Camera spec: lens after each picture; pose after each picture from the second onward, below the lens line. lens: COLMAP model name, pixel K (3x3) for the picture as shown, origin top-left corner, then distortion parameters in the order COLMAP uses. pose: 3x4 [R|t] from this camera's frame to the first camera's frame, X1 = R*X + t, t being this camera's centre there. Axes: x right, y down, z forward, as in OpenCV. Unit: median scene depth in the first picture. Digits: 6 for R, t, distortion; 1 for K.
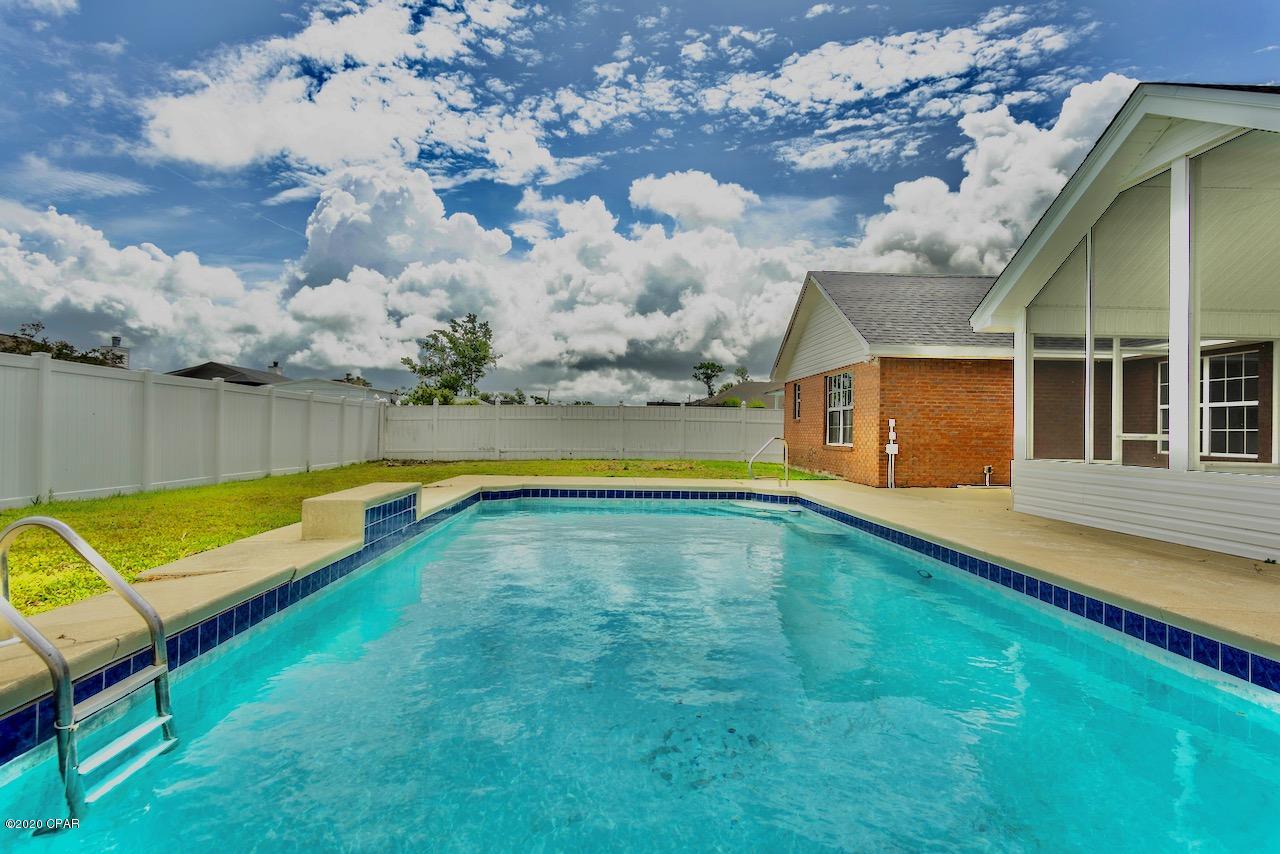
lens RADIAL K [[684.5, 0, 635.1], [0, 684.5, 423.7], [0, 0, 1]] dist [0.016979, -0.001352]
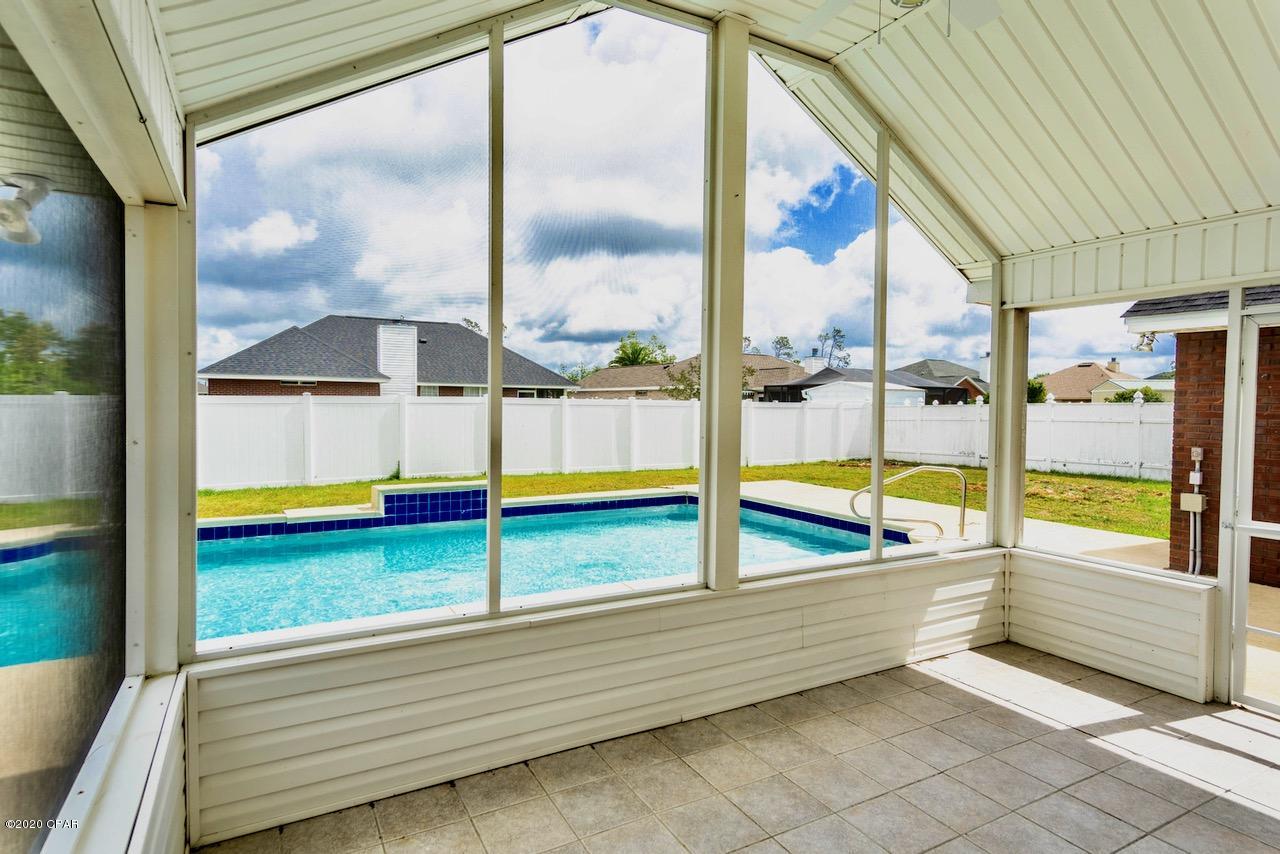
lens RADIAL K [[684.5, 0, 635.1], [0, 684.5, 423.7], [0, 0, 1]] dist [0.016979, -0.001352]
pose [[0.446291, 0.014719, -0.894767, 0.088703], [0.006723, 0.999781, 0.019799, -0.005135], [0.894863, -0.014852, 0.446094, 0.049225]]
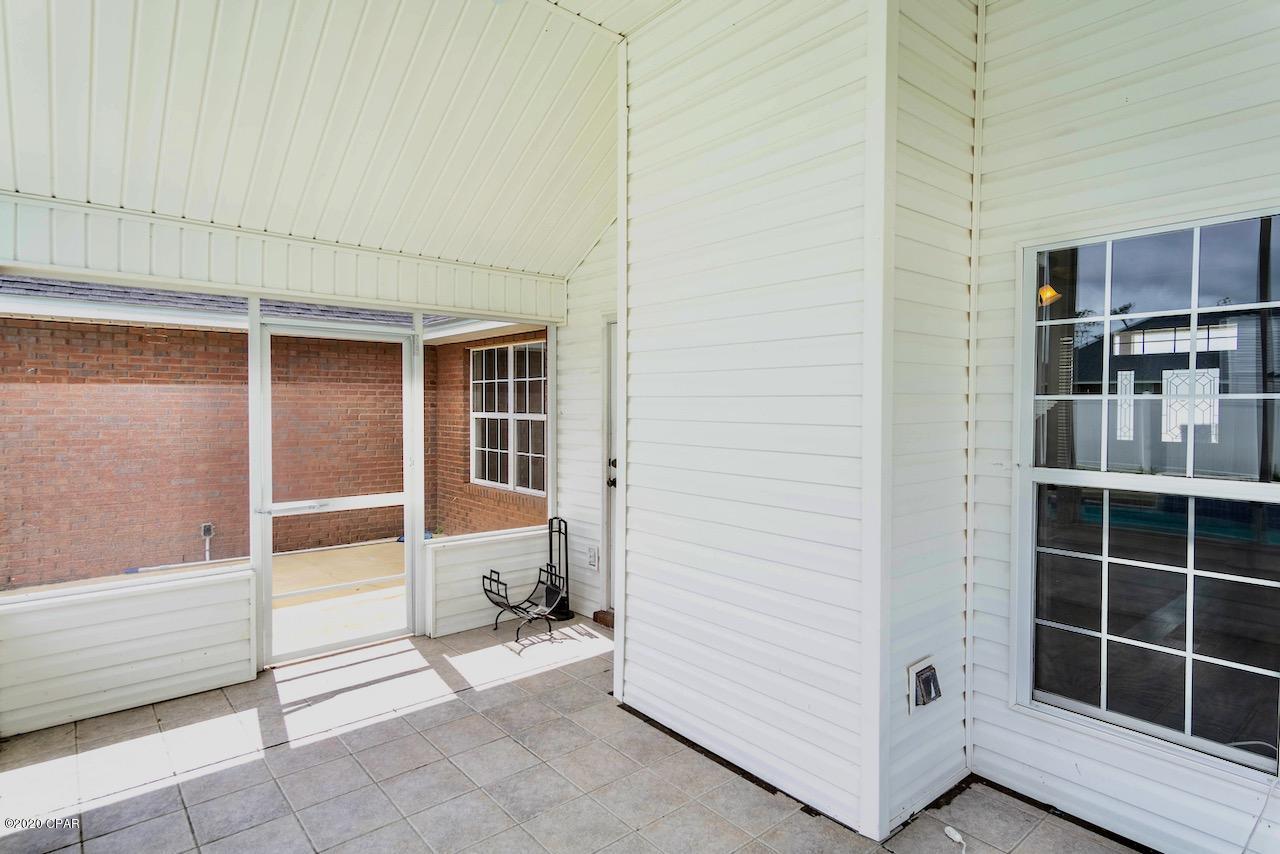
lens RADIAL K [[684.5, 0, 635.1], [0, 684.5, 423.7], [0, 0, 1]] dist [0.016979, -0.001352]
pose [[0.794948, -0.035531, 0.605636, 0.060857], [0.006430, 0.998721, 0.050151, -0.005890], [-0.606643, -0.035973, 0.794160, 0.048236]]
